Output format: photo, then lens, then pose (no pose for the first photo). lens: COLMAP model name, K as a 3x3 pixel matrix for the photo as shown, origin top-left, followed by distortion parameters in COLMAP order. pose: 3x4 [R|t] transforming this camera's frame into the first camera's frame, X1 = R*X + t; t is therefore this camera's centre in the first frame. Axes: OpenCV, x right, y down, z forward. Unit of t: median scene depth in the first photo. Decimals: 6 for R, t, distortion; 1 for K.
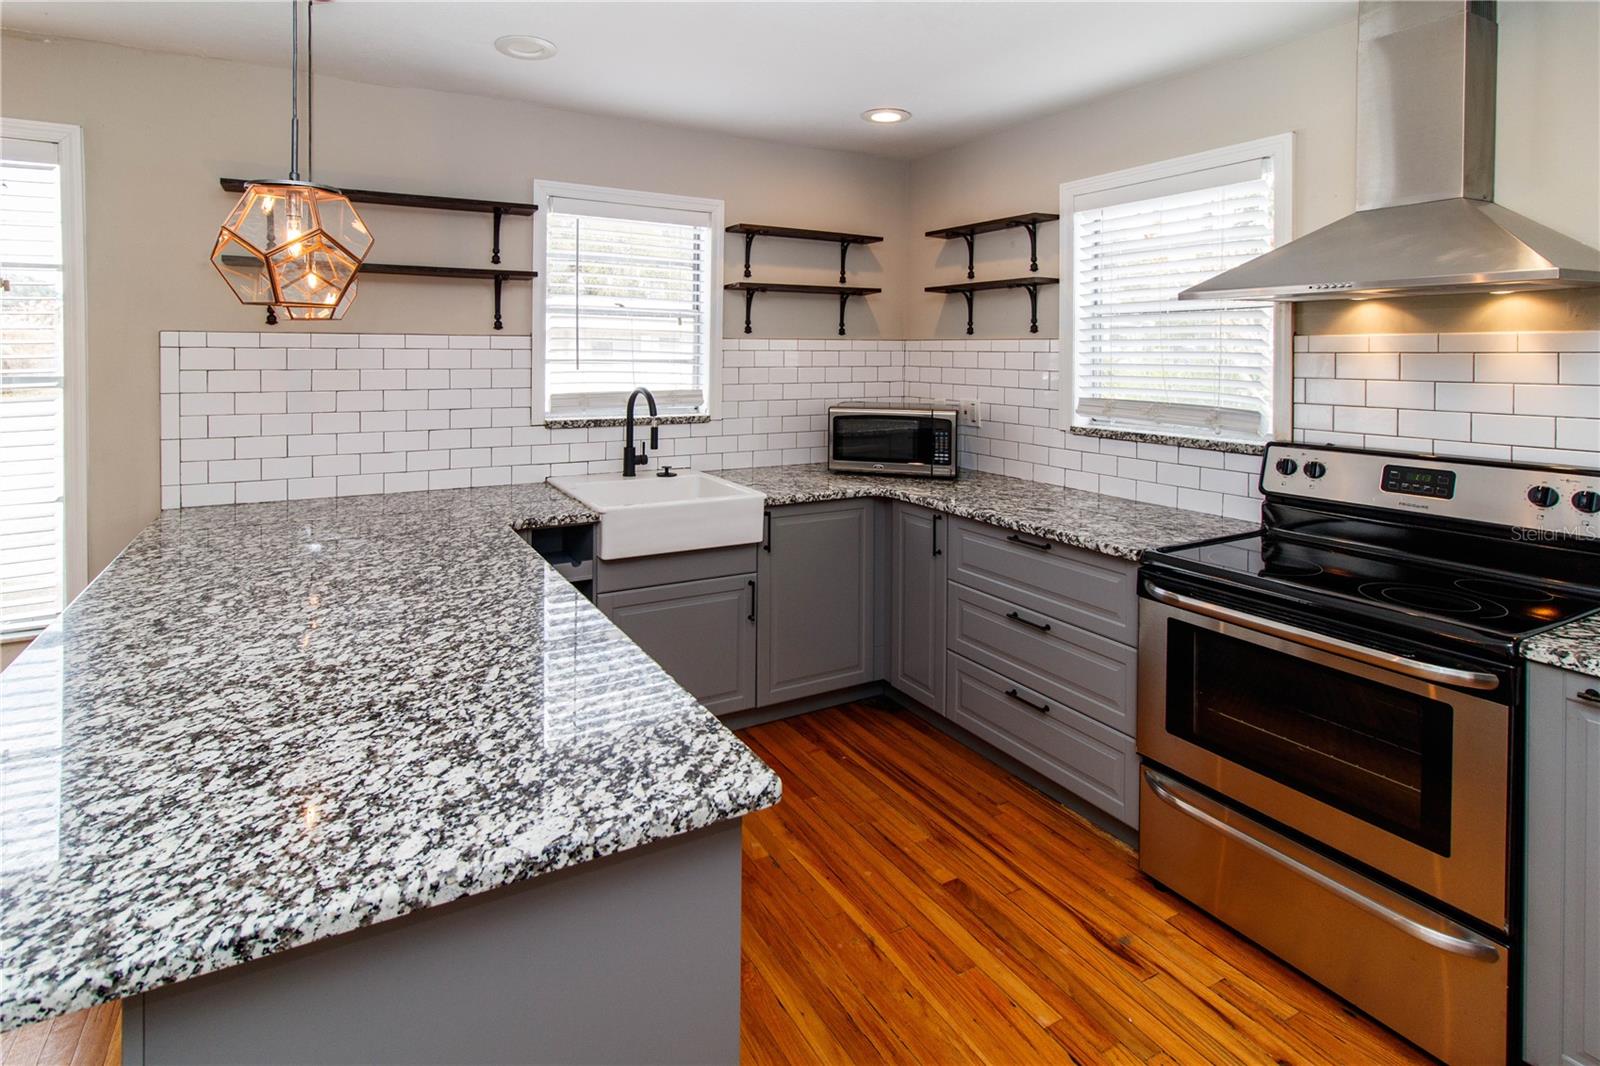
lens RADIAL K [[735.1, 0, 728.4], [0, 735.1, 483.6], [0, 0, 1]] dist [-0.000537, 0.000291]
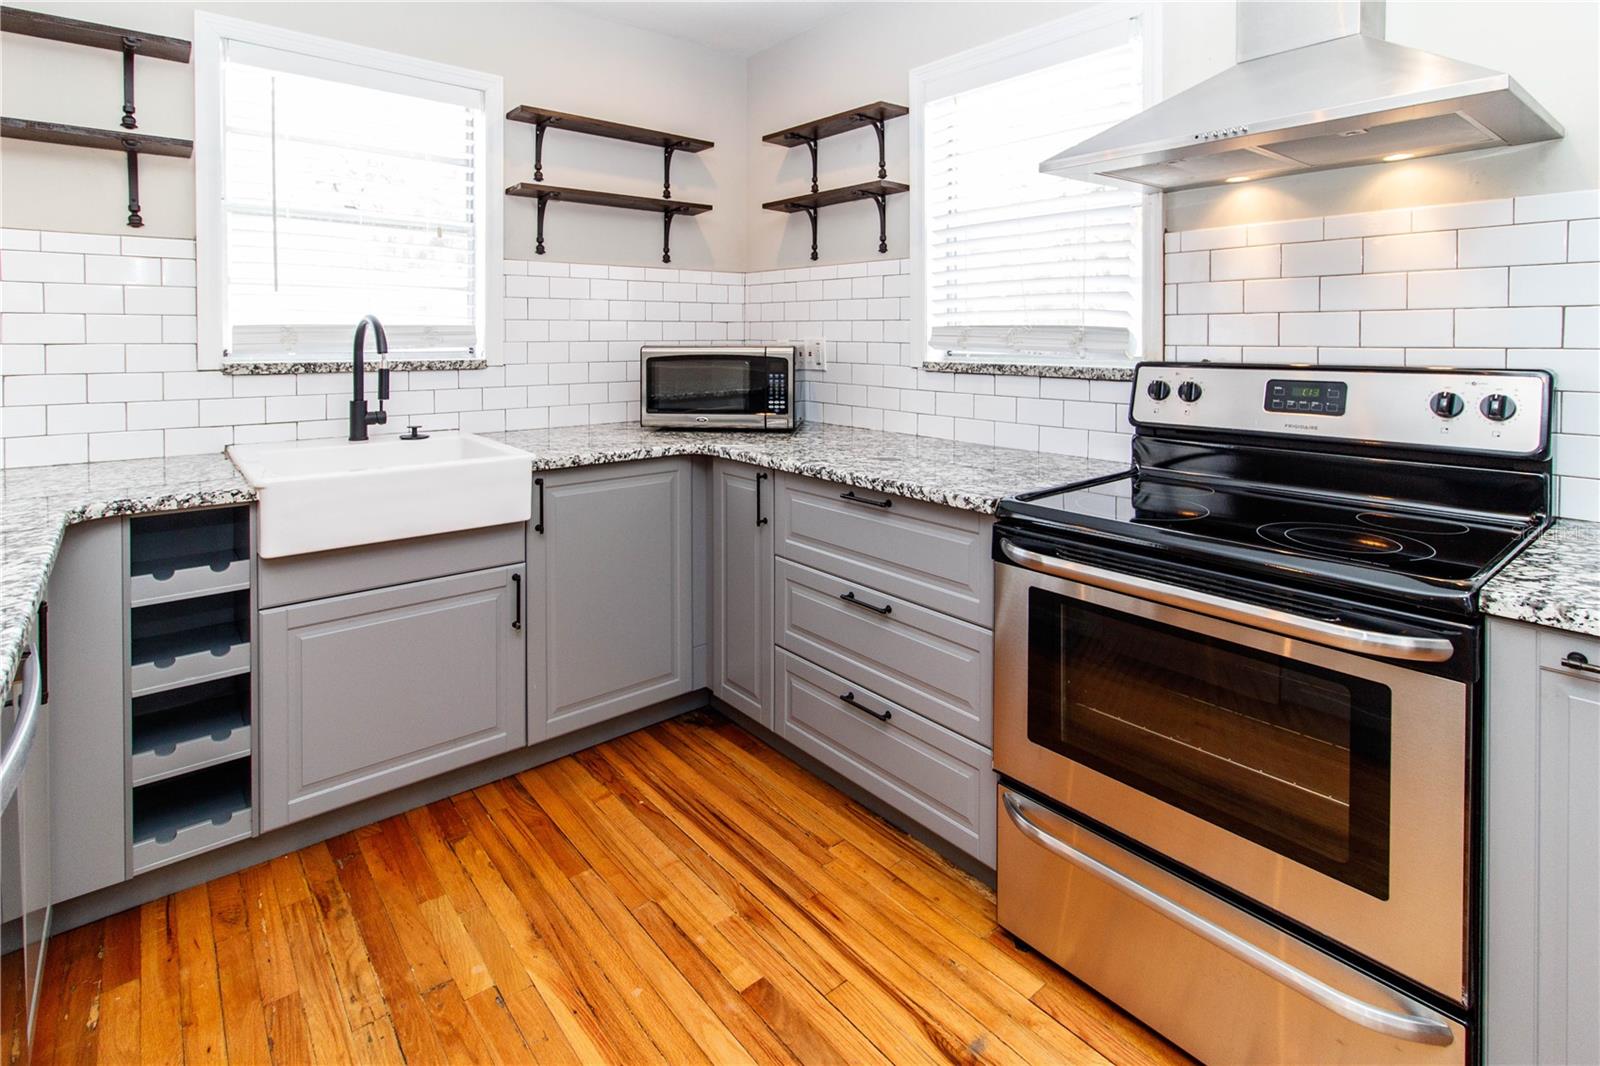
lens RADIAL K [[816.8, 0, 800.0], [0, 816.8, 533.0], [0, 0, 1]] dist [0.000873, 0.000120]
pose [[0.964082, -0.055729, 0.259694, 0.105096], [0.031961, 0.994977, 0.094868, 0.027265], [-0.263676, -0.083161, 0.961020, 0.175288]]
